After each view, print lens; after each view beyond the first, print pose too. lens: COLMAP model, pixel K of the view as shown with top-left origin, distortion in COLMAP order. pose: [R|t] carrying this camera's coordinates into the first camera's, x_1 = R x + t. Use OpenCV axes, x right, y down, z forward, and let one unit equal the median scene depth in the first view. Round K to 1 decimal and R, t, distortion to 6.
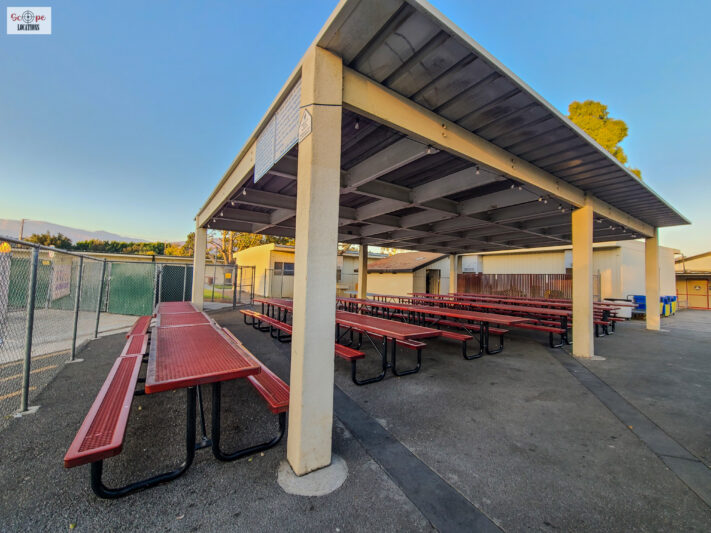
lens RADIAL K [[287.9, 0, 355.3], [0, 287.9, 265.8], [0, 0, 1]] dist [-0.001954, -0.000423]
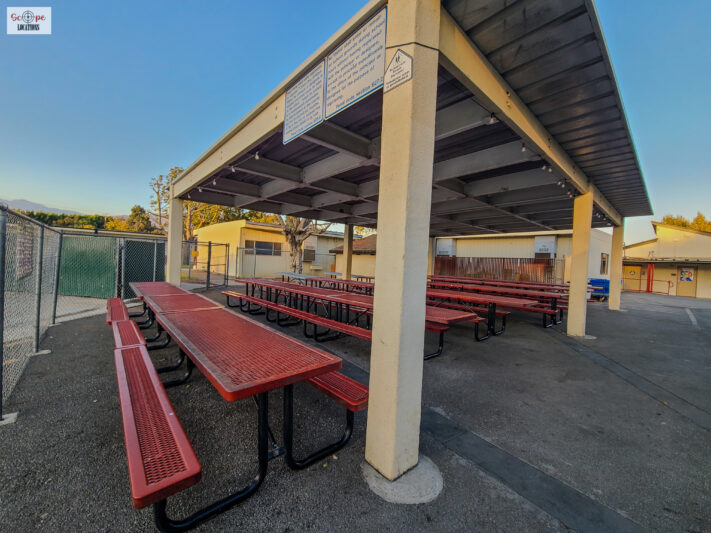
lens RADIAL K [[287.9, 0, 354.4], [0, 287.9, 265.7], [0, 0, 1]] dist [-0.001954, -0.000423]
pose [[0.990982, 0.013891, 0.133275, -0.199370], [-0.022460, 0.997760, 0.063006, 0.009545], [-0.132102, -0.065431, 0.989074, 0.084775]]
